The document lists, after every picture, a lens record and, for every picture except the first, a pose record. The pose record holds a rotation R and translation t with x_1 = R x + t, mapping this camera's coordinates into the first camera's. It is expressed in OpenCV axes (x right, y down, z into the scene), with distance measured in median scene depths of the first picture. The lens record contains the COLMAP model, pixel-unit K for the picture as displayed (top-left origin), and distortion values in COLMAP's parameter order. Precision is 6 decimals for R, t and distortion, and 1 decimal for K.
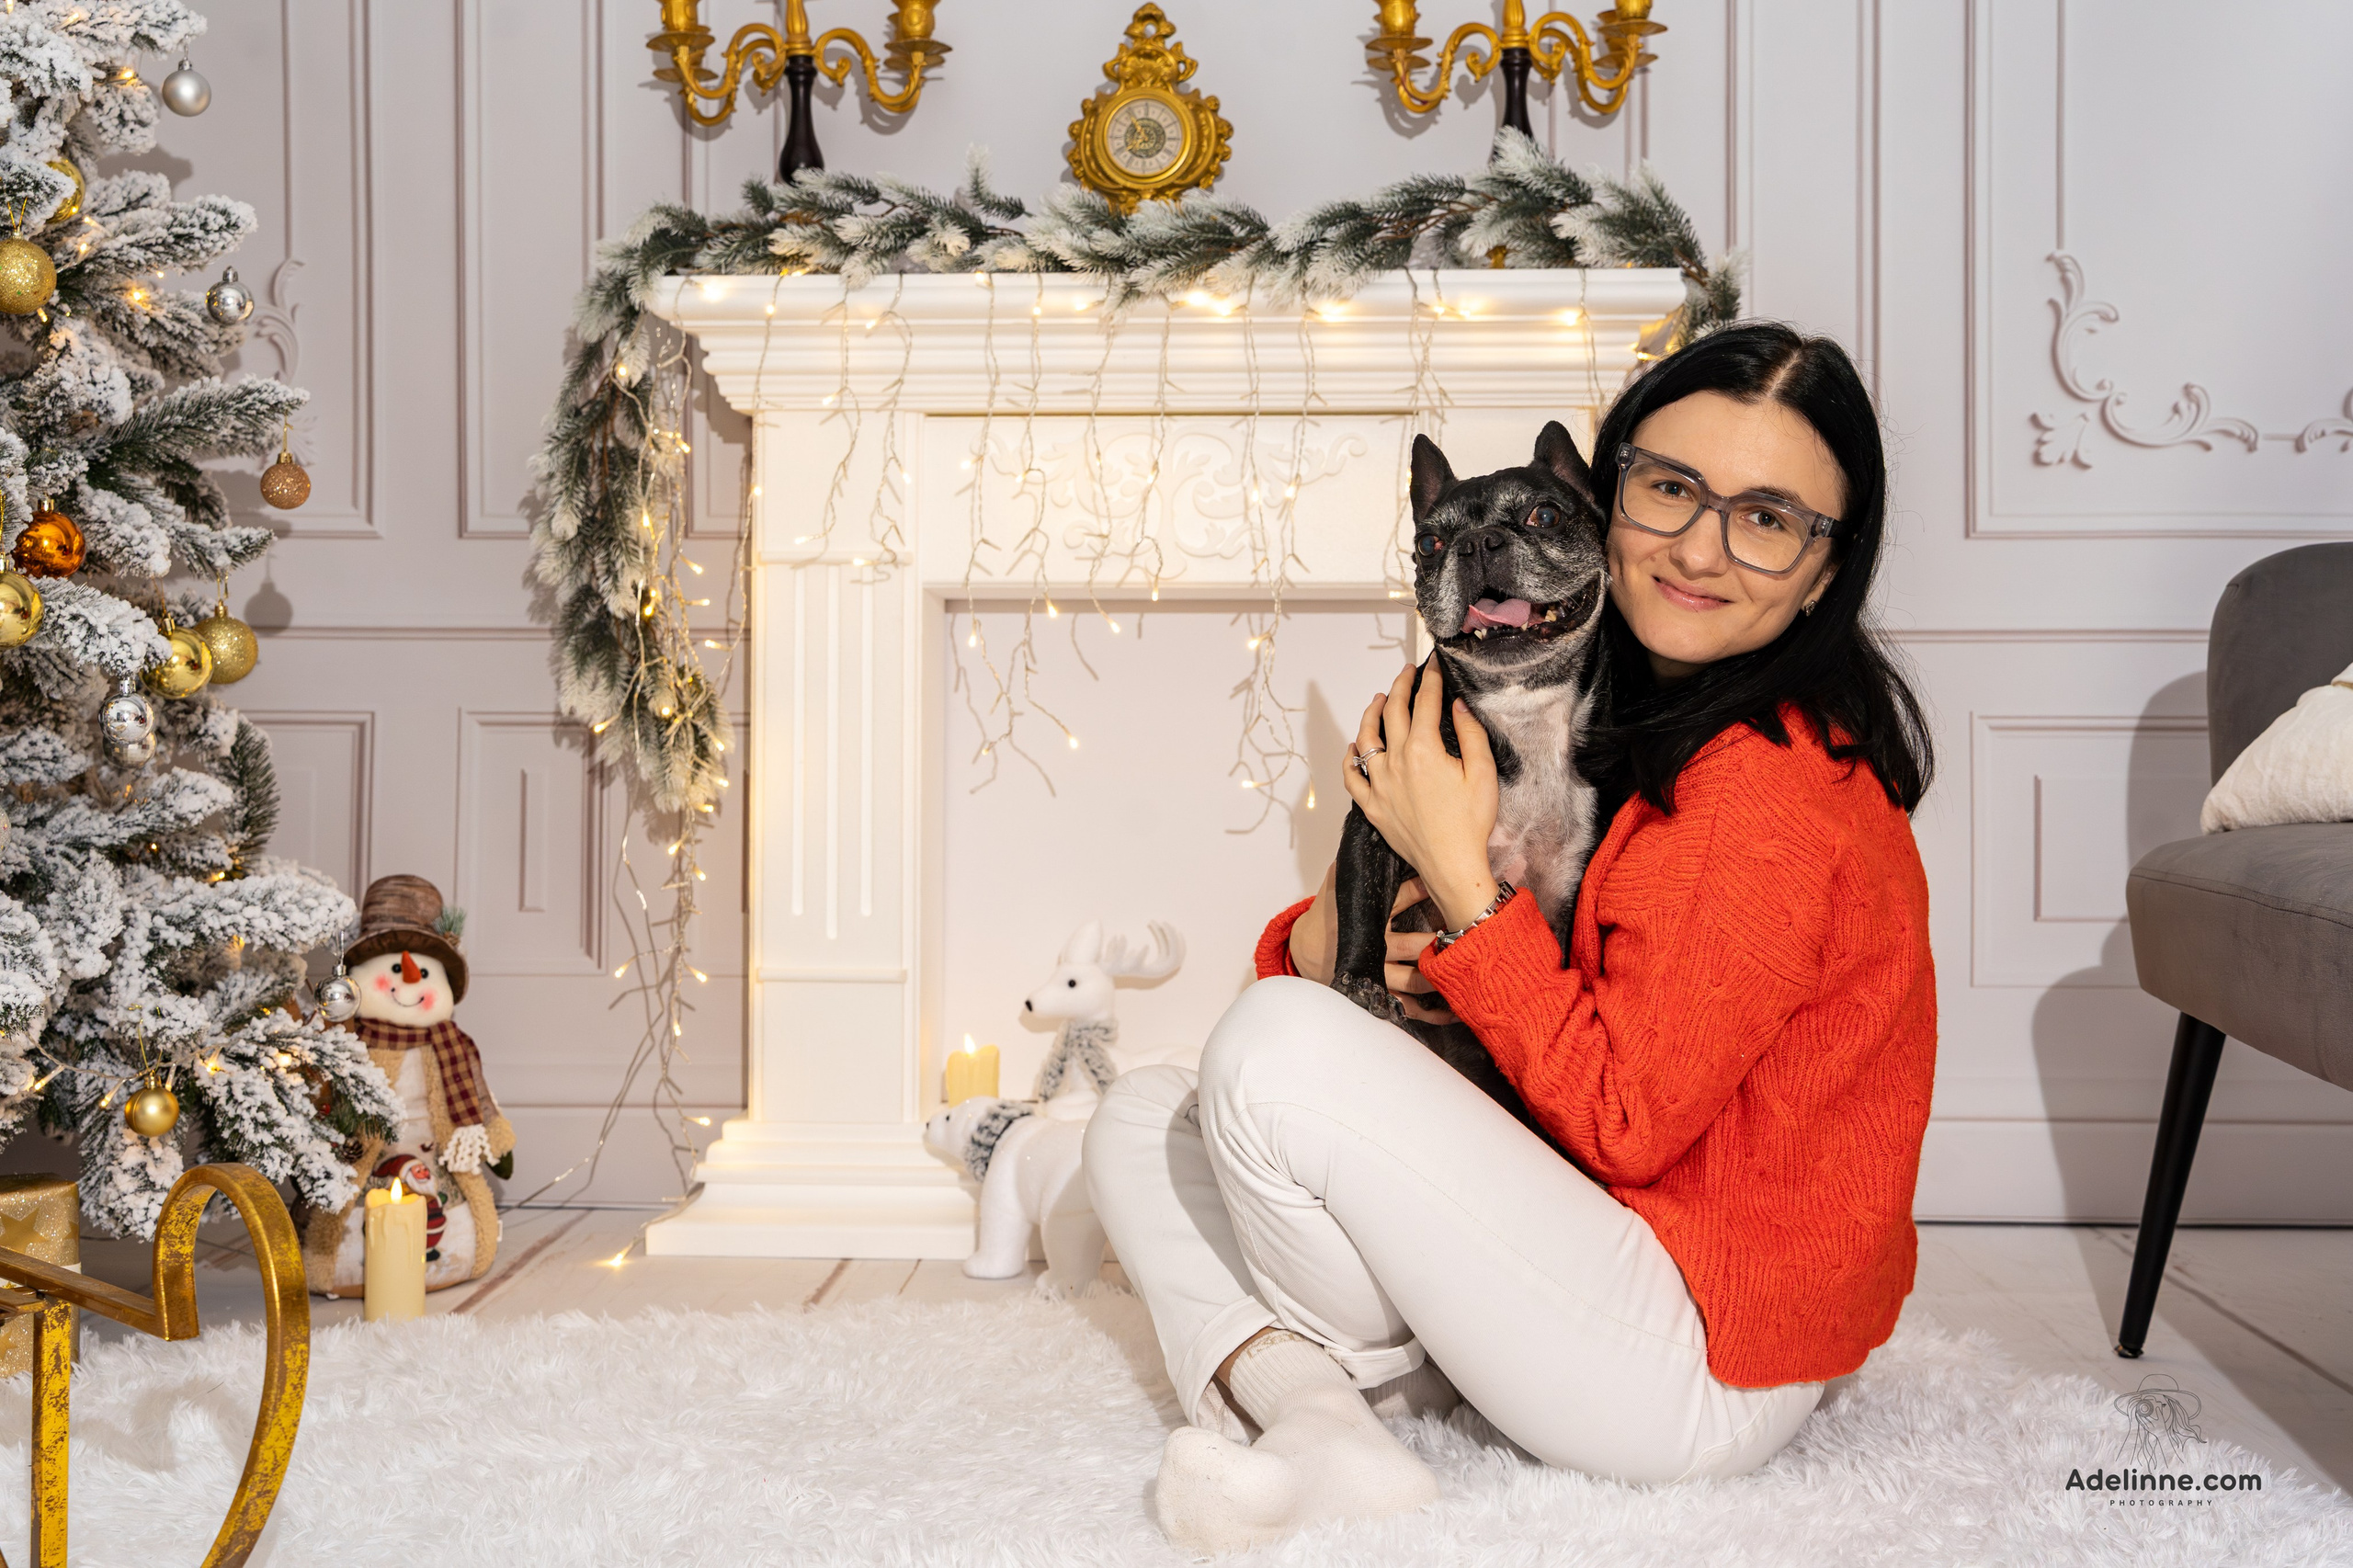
lens RADIAL K [[2825.6, 0, 1259.8], [0, 2825.6, 673.2], [0, 0, 1]] dist [-0.009318, 0.009770]
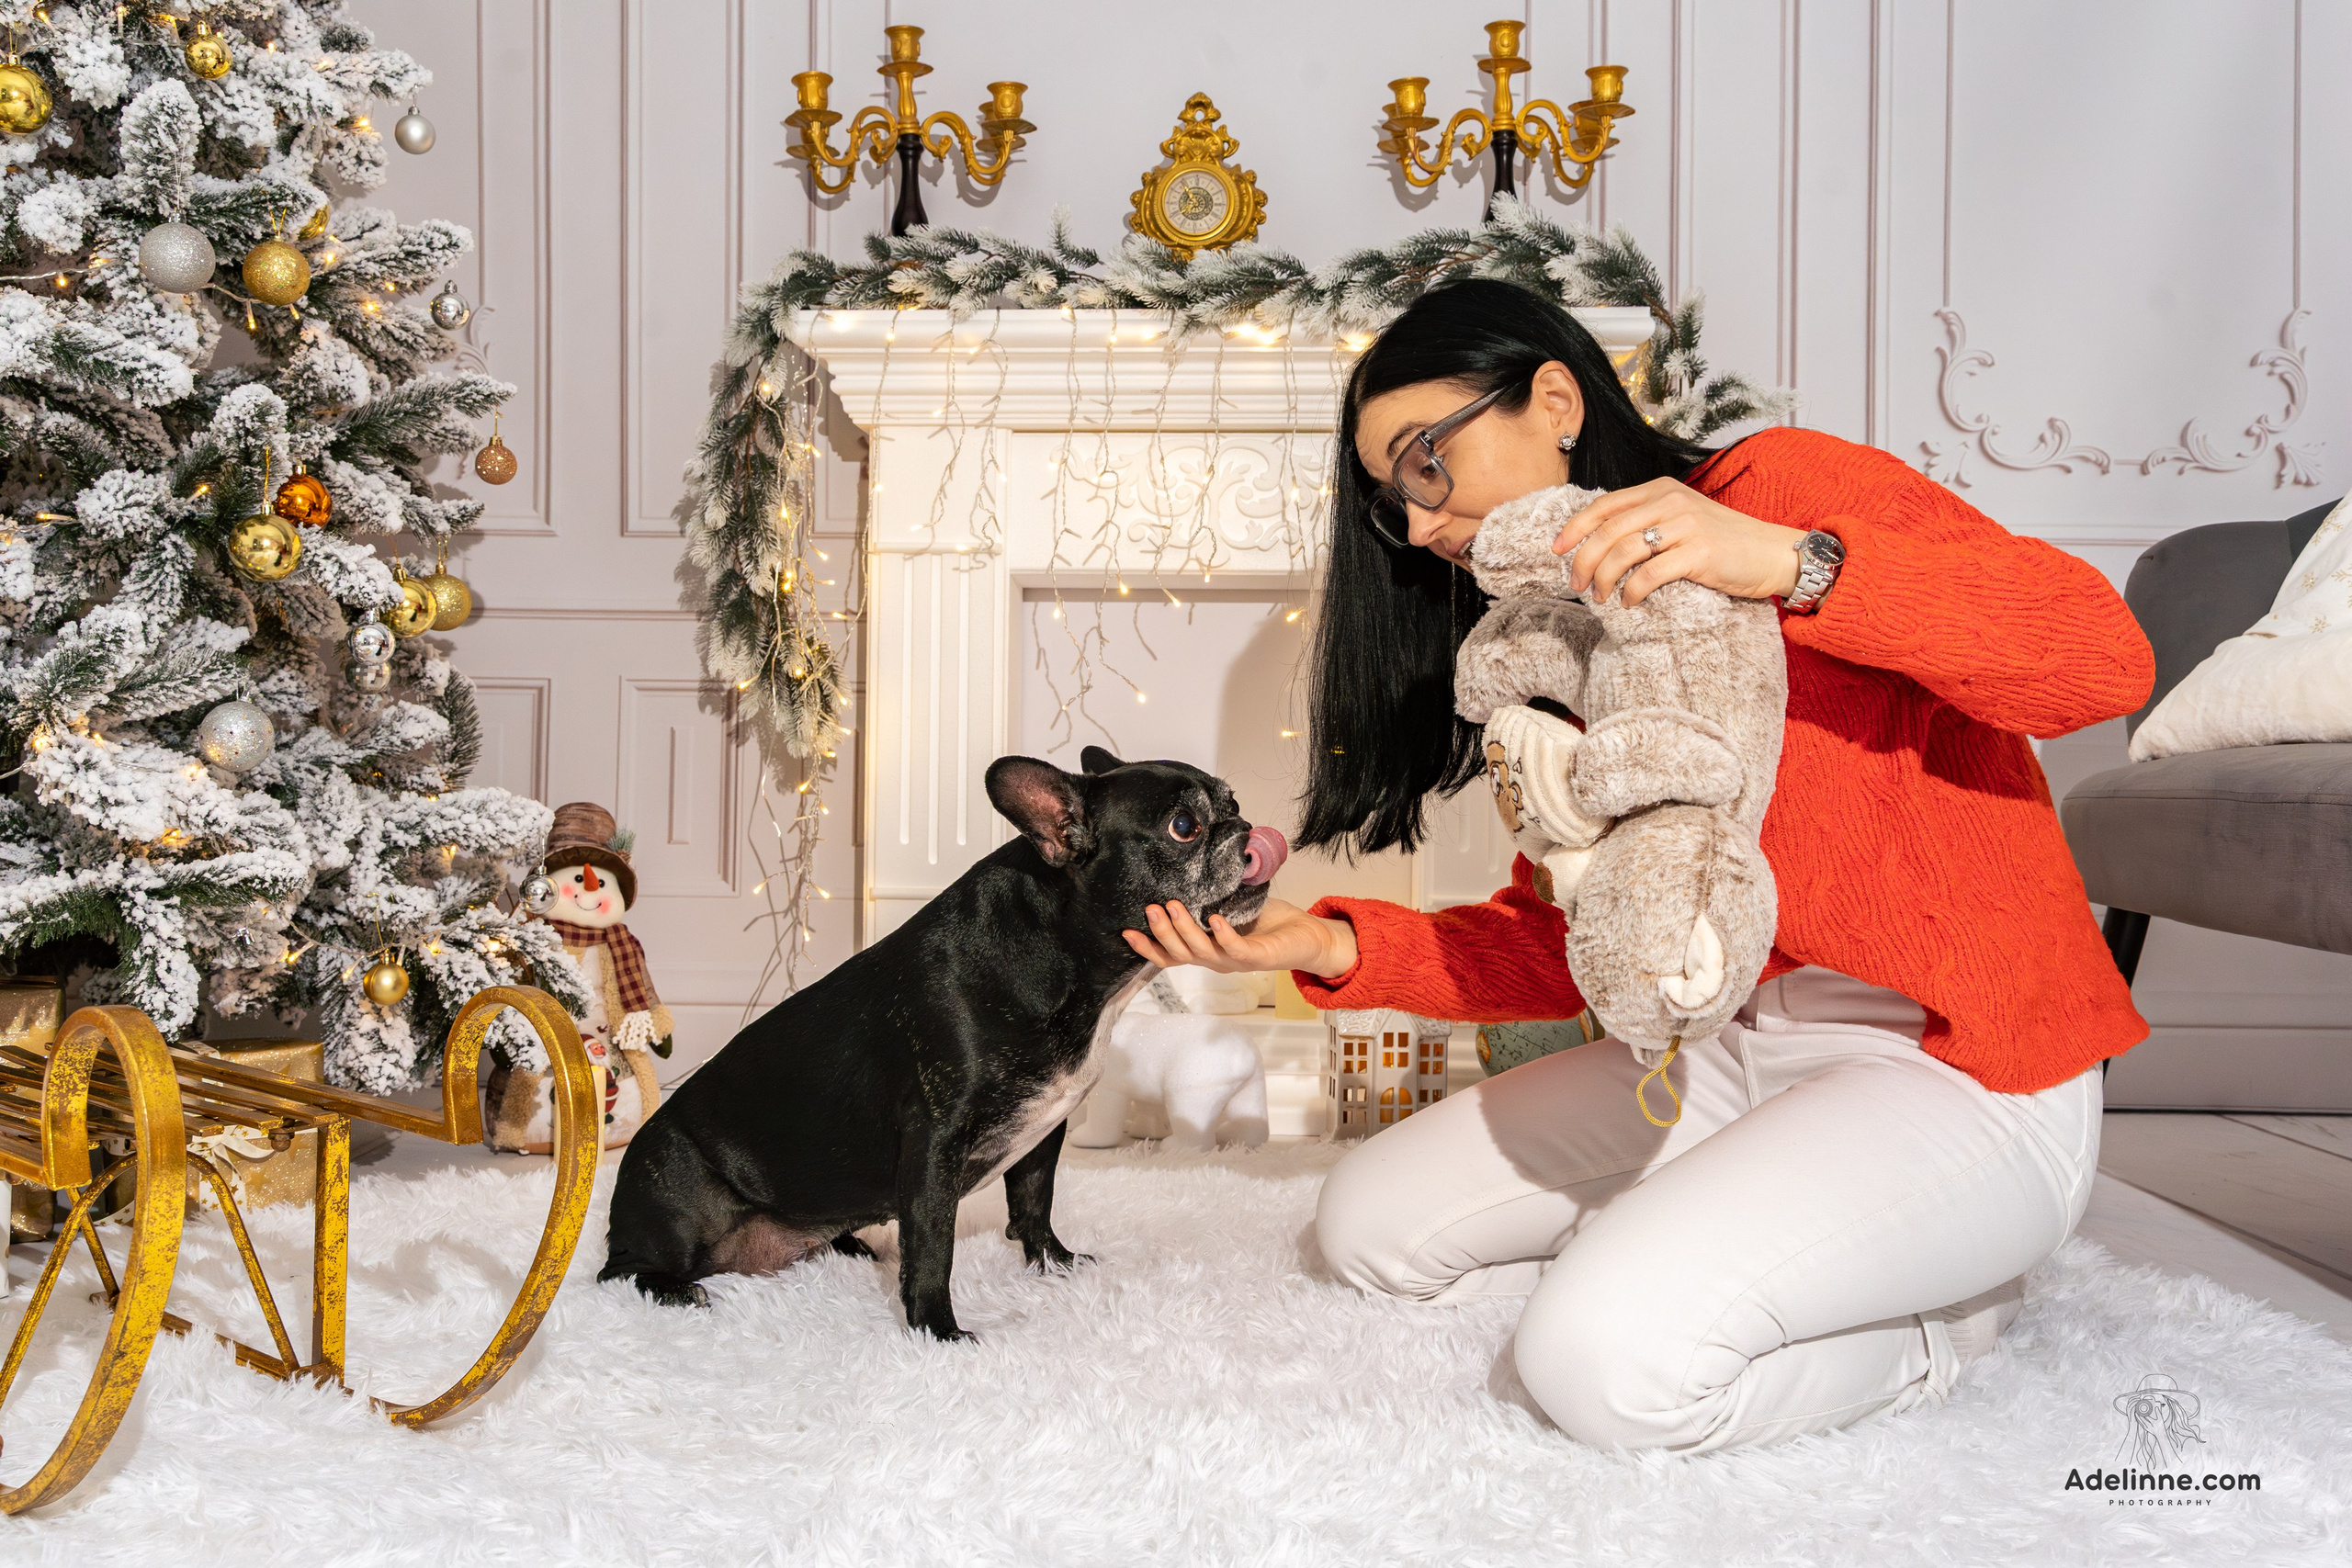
lens RADIAL K [[2154.4, 0, 1148.0], [0, 2154.4, 729.9], [0, 0, 1]] dist [0.000657, -0.002829]
pose [[0.999966, 0.007897, -0.002209, -0.060720], [-0.007905, 0.999963, -0.003292, 0.040981], [0.002183, 0.003309, 0.999992, 0.084496]]
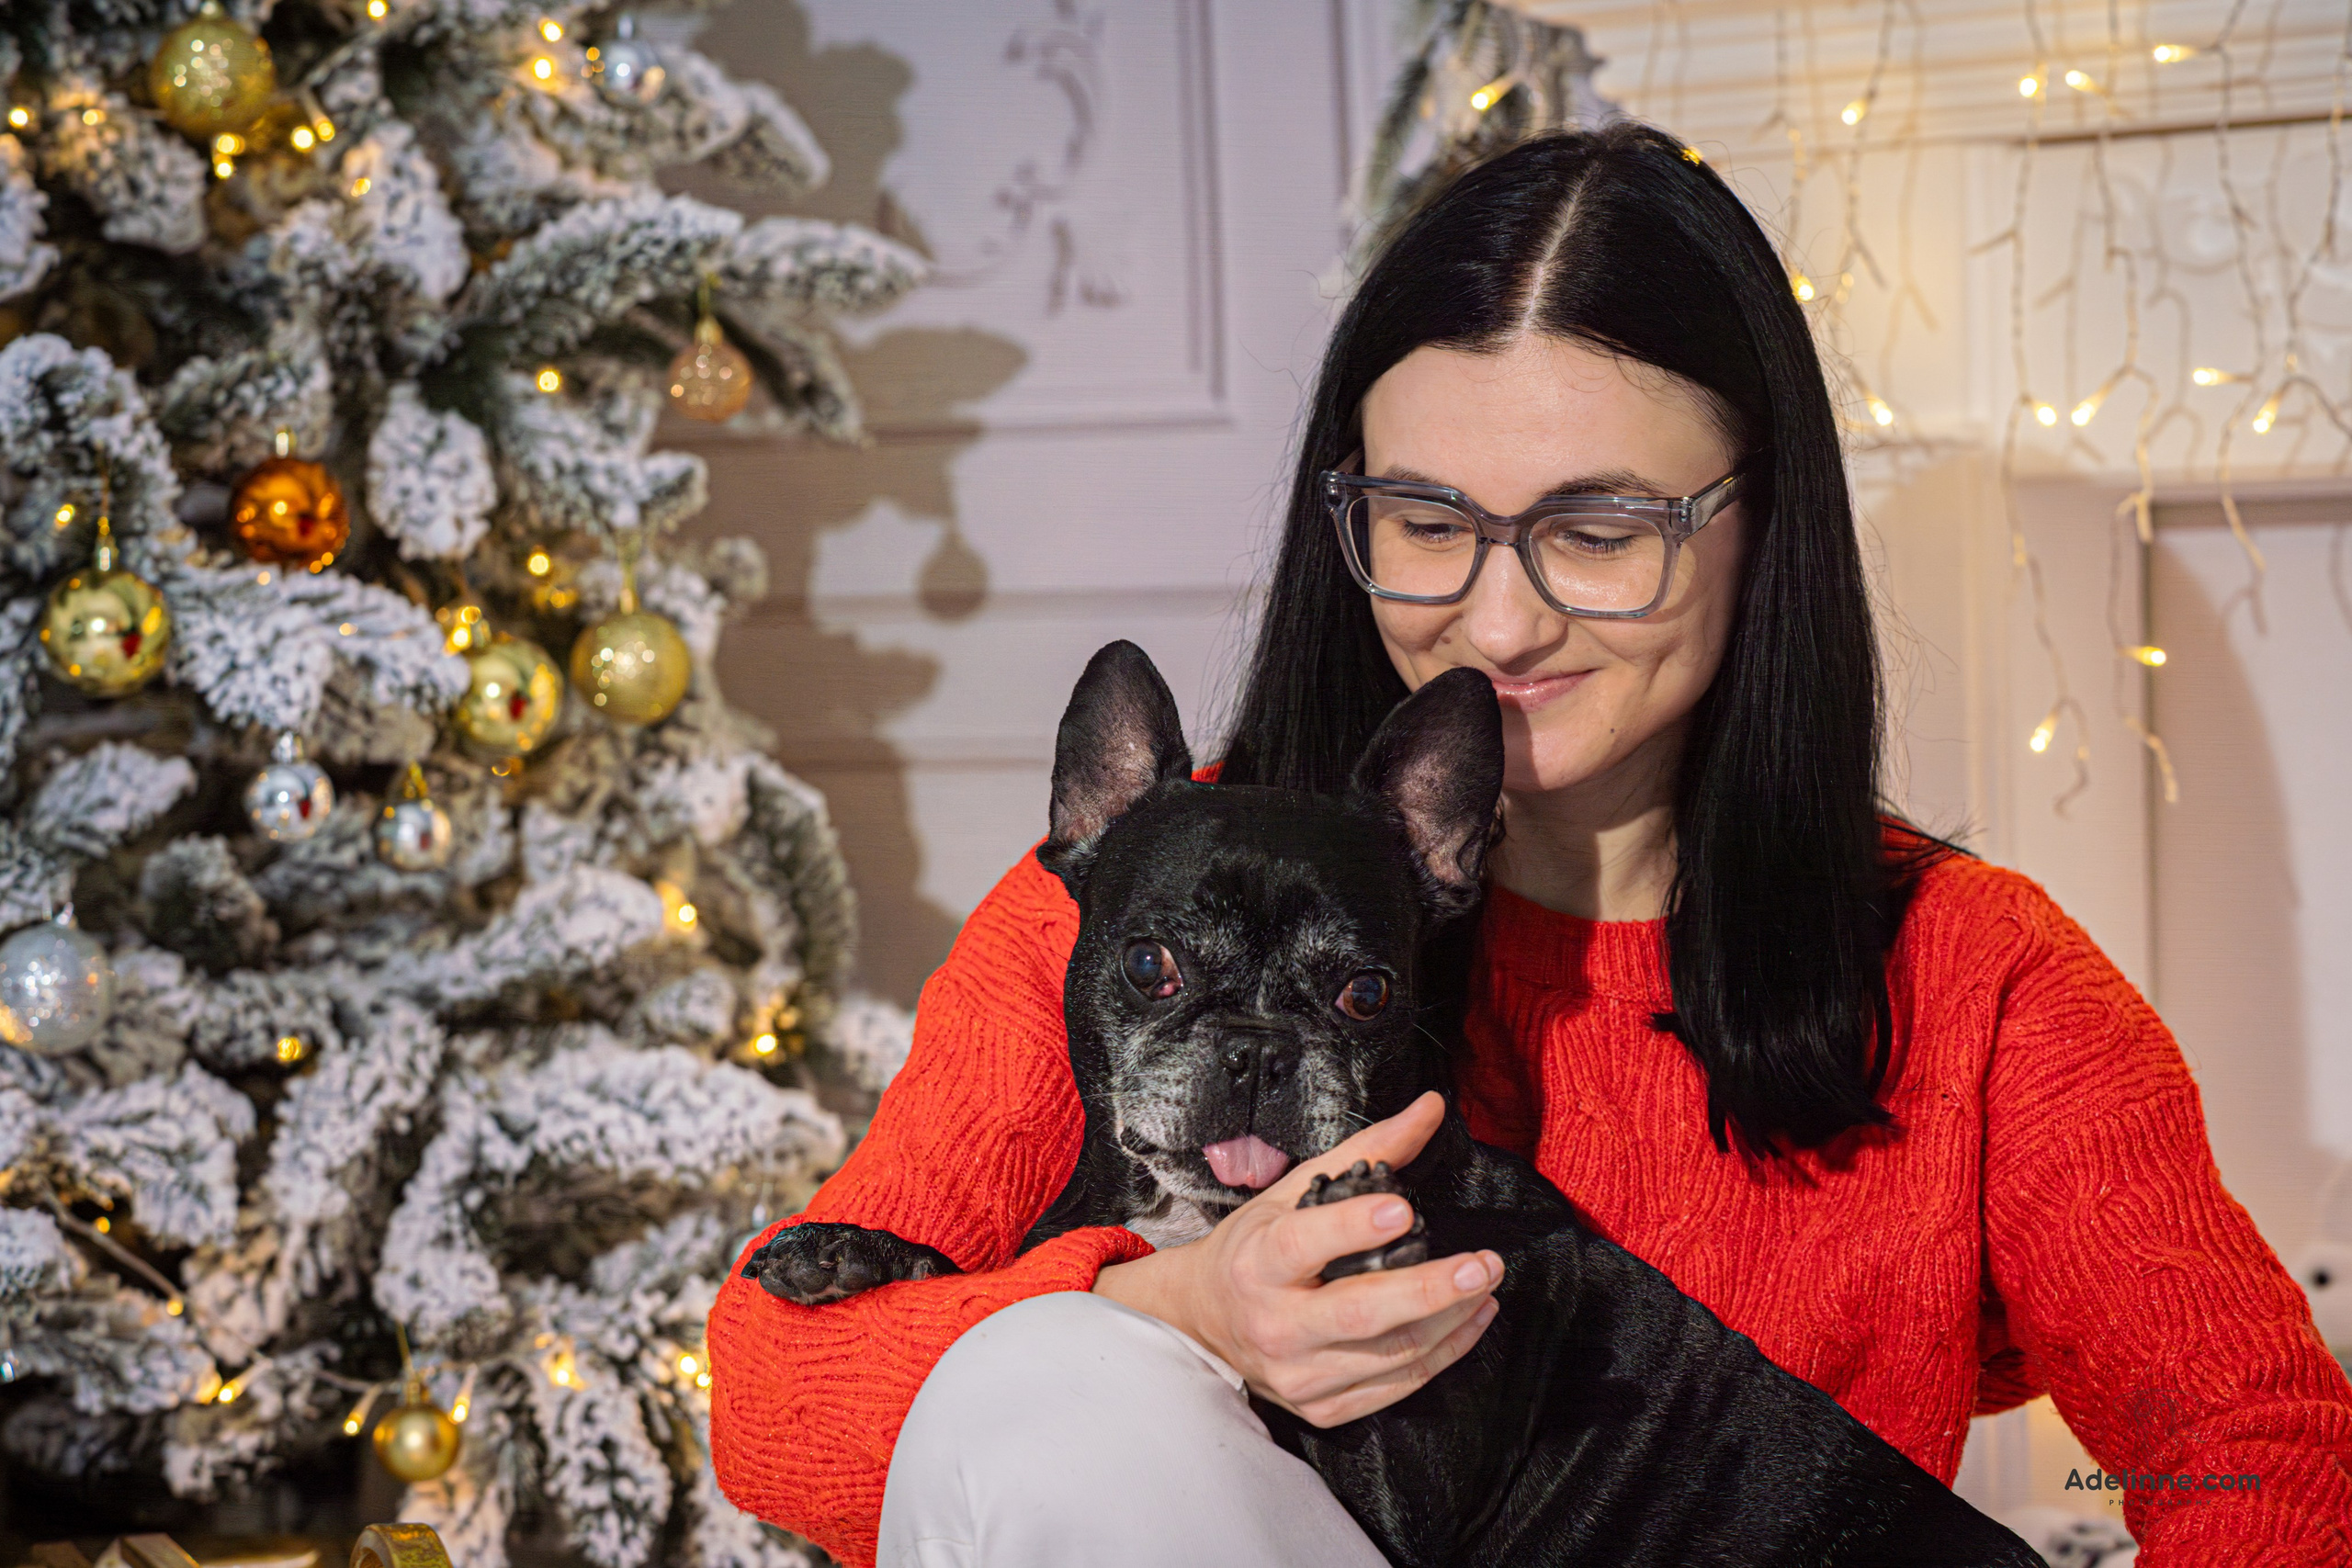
lens RADIAL K [[6031.1, 0, 1247.0], [0, 6031.1, 785.2], [0, 0, 1]] dist [0.113285, -0.036658]
pose [[0.824099, -0.009396, -0.566367, 0.401689], [0.034087, 0.998873, 0.033027, -0.018599], [0.565419, -0.046523, 0.823491, 0.029812]]
